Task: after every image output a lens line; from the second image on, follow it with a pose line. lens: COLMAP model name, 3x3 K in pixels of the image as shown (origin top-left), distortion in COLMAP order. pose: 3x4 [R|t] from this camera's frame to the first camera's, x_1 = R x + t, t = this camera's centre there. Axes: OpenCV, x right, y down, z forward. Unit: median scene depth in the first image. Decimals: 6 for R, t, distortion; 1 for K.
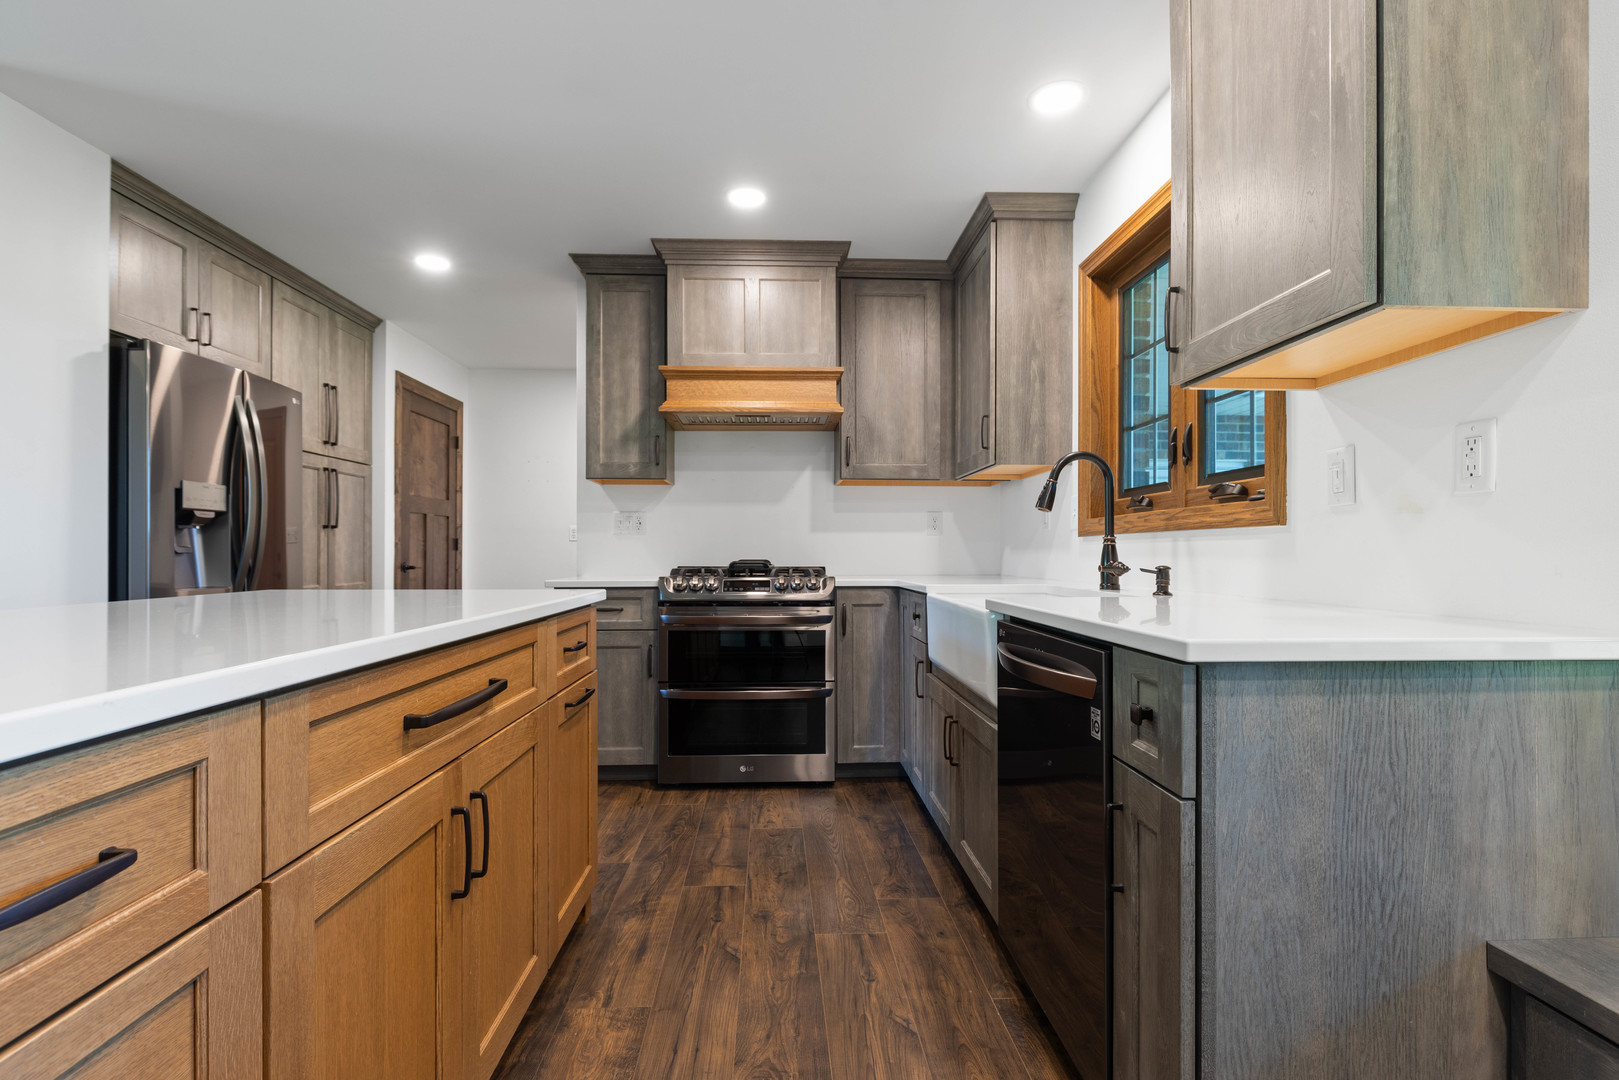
lens RADIAL K [[762.6, 0, 806.3], [0, 762.6, 546.1], [0, 0, 1]] dist [-0.003219, -0.000662]
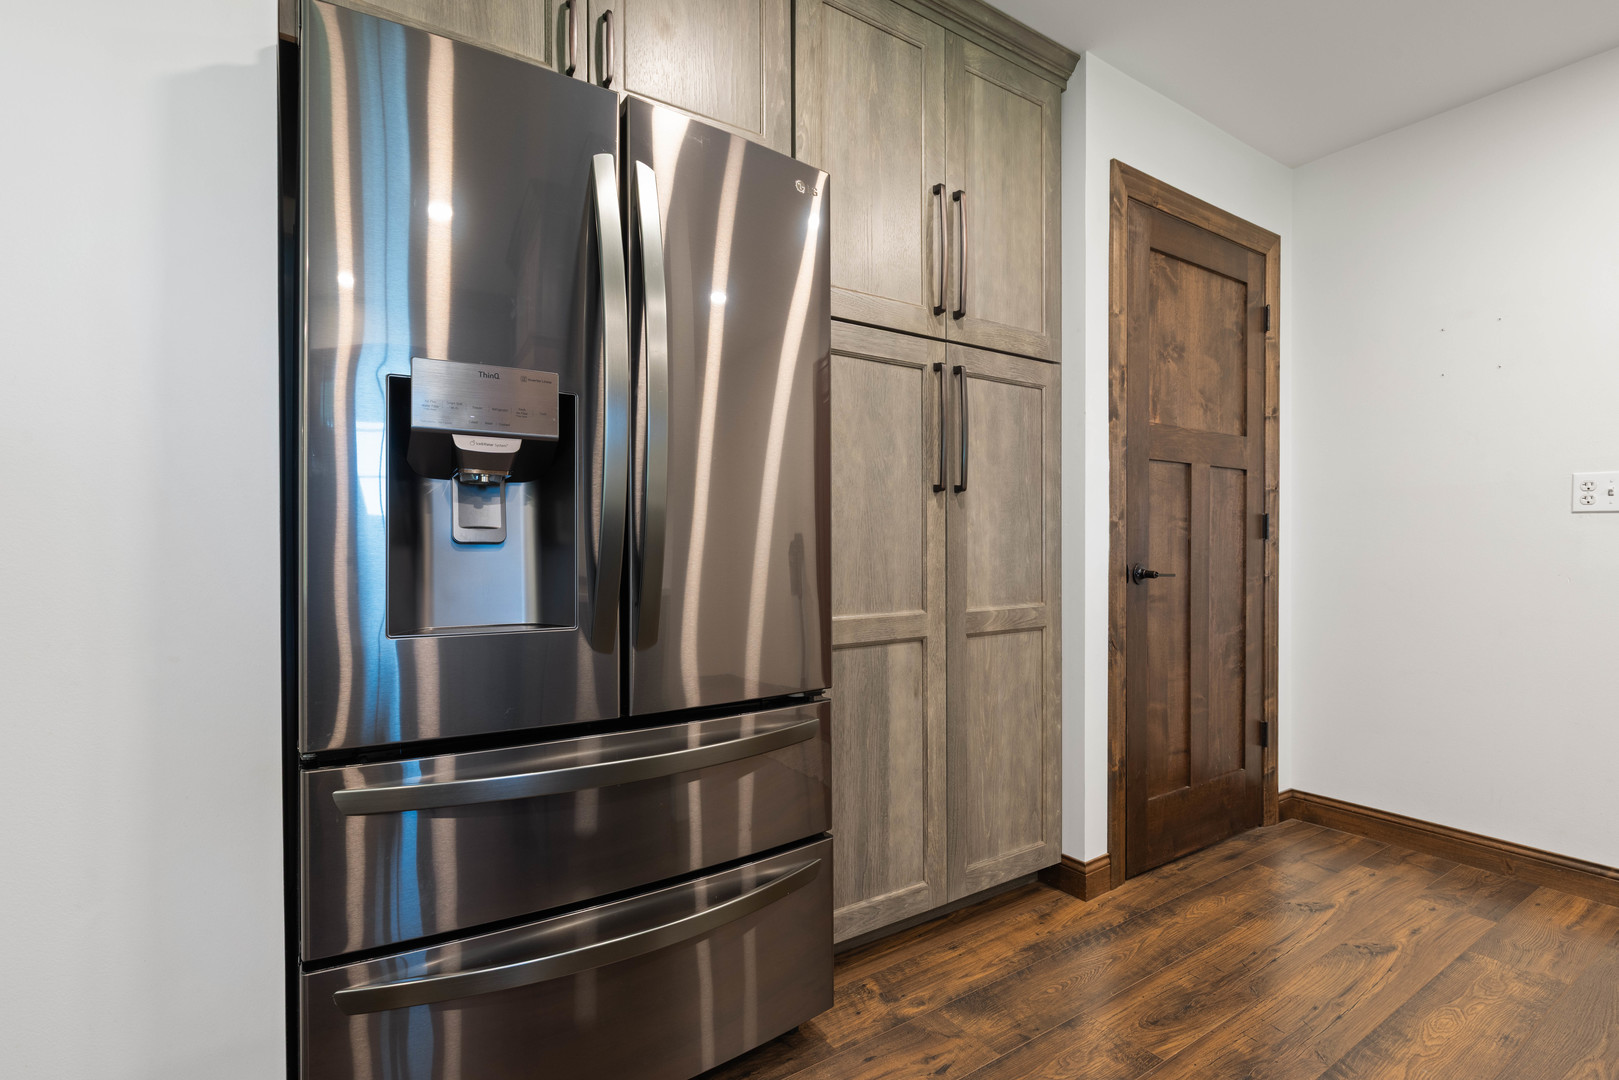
lens RADIAL K [[762.6, 0, 806.3], [0, 762.6, 546.1], [0, 0, 1]] dist [-0.003219, -0.000662]
pose [[0.518428, 0.002890, -0.855116, -0.274760], [0.006762, 0.999949, 0.007479, 0.006738], [0.855094, -0.009659, 0.518382, 0.702269]]
